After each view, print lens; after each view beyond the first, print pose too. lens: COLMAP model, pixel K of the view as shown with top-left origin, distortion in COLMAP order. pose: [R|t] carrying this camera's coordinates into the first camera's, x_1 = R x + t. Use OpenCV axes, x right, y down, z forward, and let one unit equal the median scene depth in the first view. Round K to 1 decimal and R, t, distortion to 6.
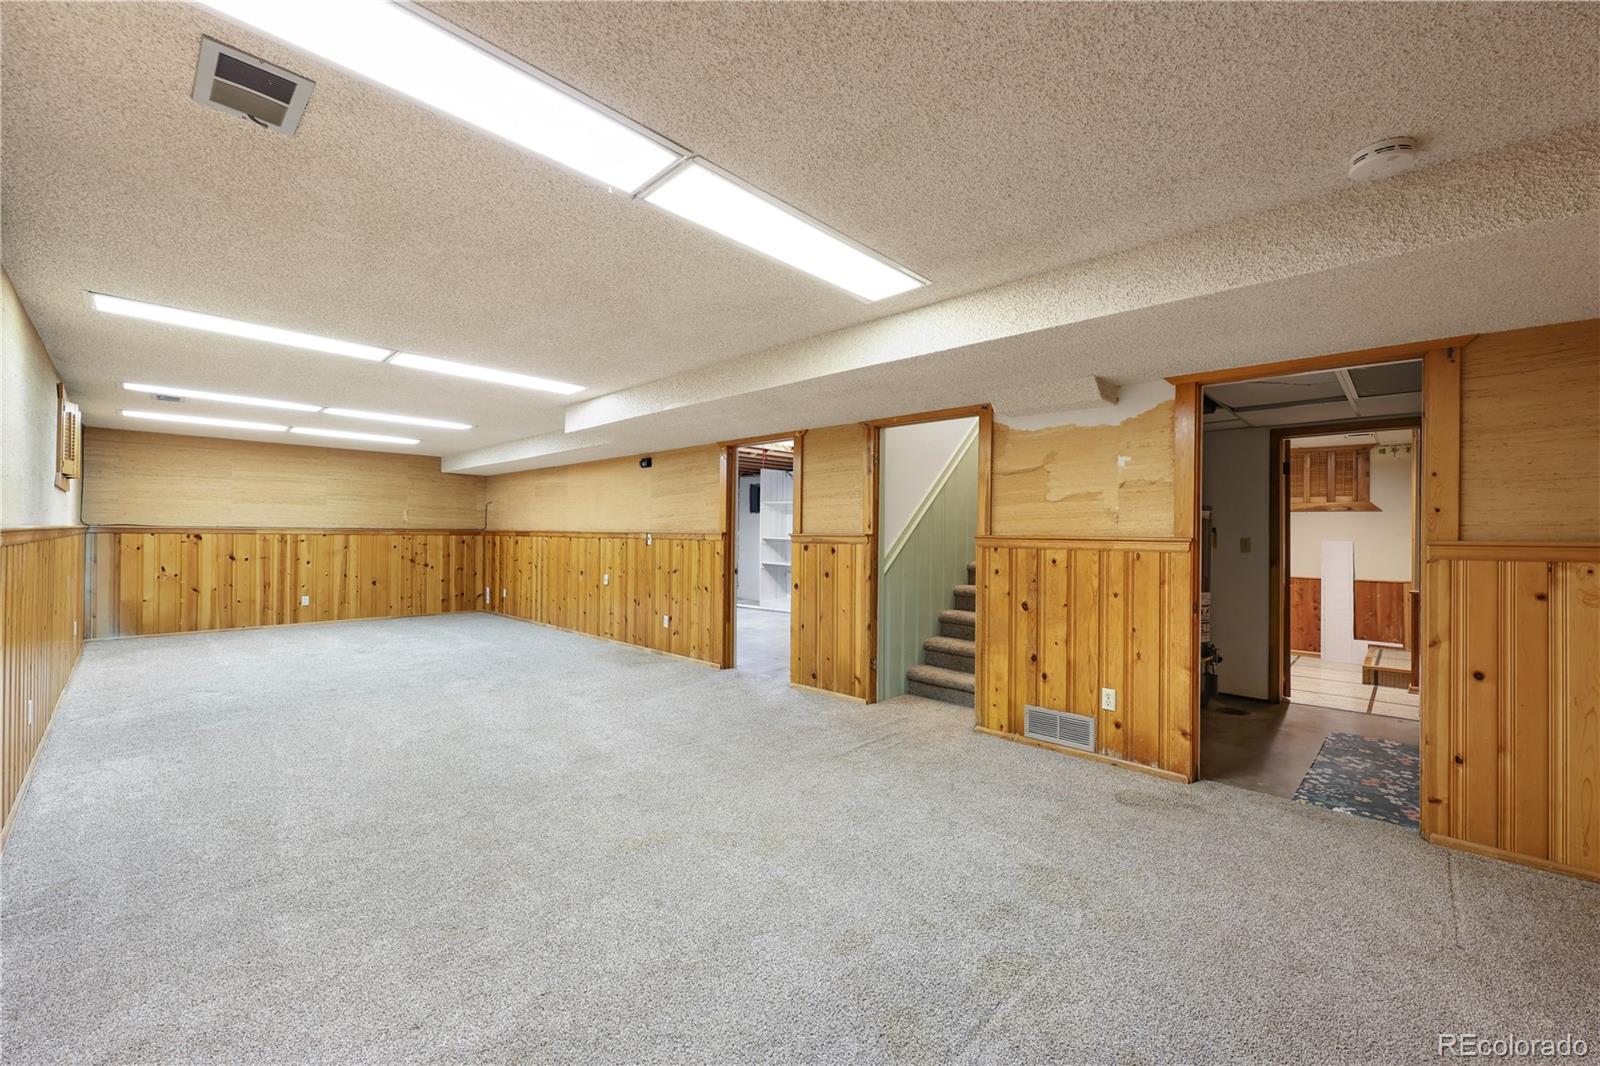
lens RADIAL K [[640.2, 0, 803.7], [0, 640.2, 528.3], [0, 0, 1]] dist [-0.002026, -0.000072]
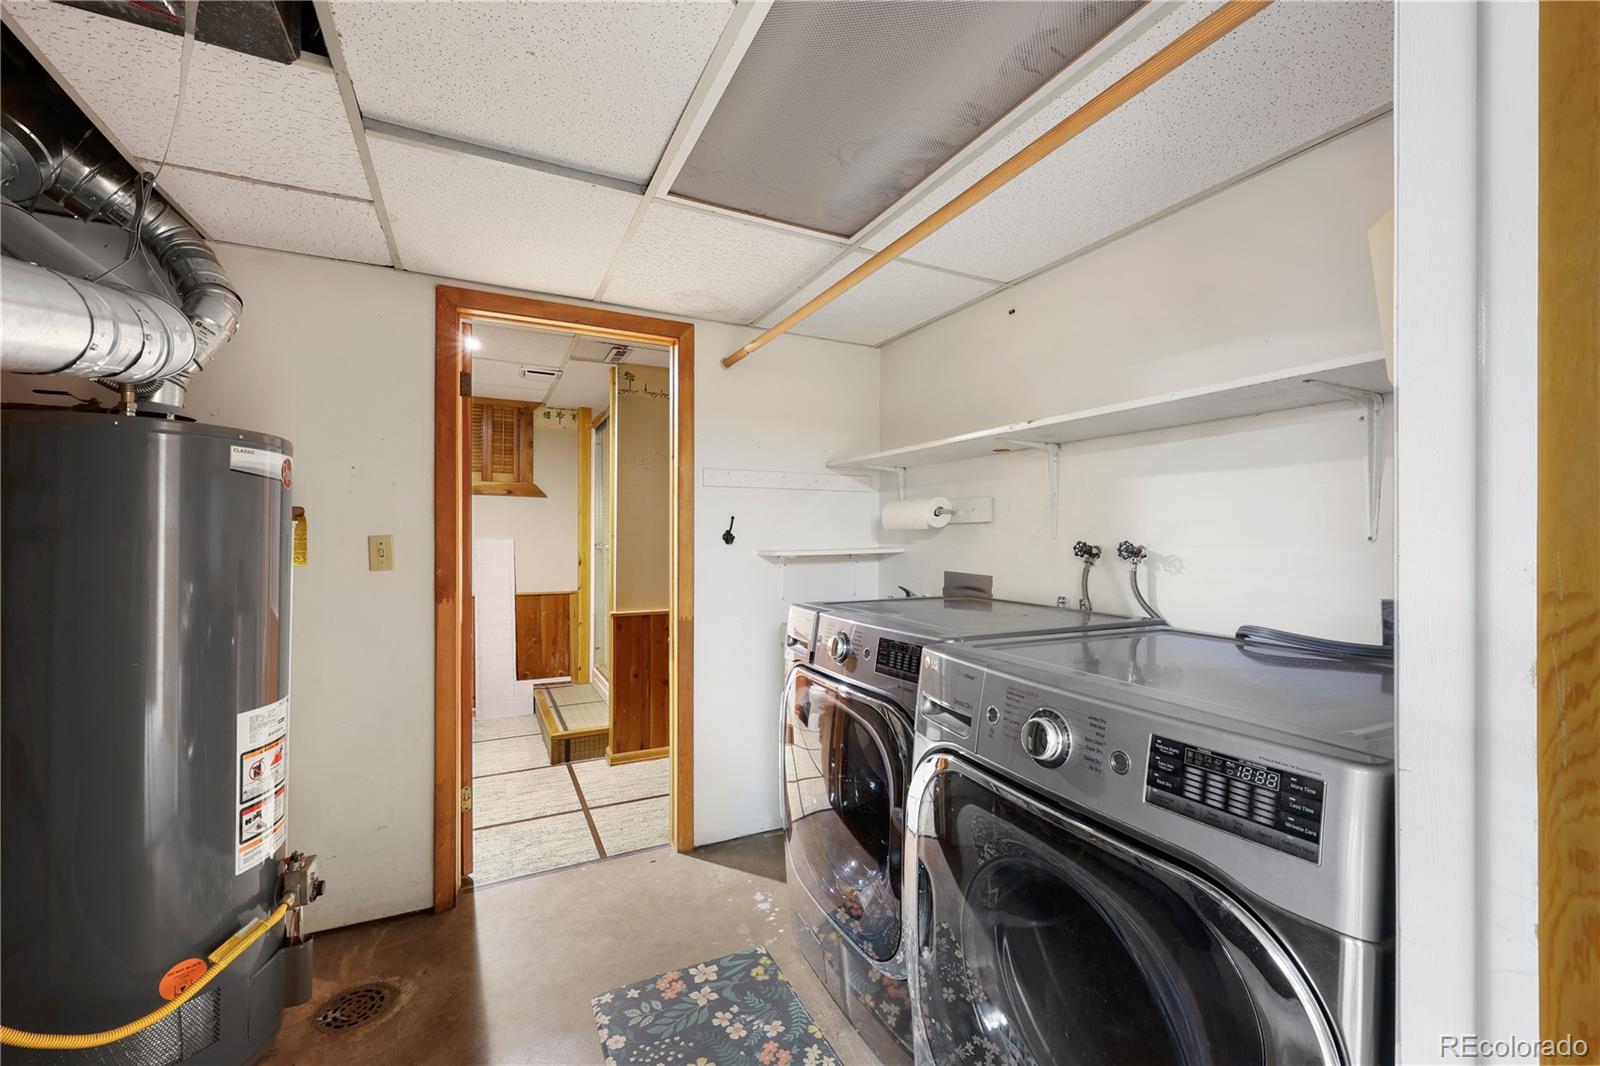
lens RADIAL K [[640.2, 0, 794.7], [0, 640.2, 535.0], [0, 0, 1]] dist [-0.002026, -0.000072]
pose [[0.338659, -0.007612, 0.940878, 1.422295], [-0.007885, 0.999909, 0.010928, 0.028969], [-0.940876, -0.011120, 0.338569, 2.203535]]
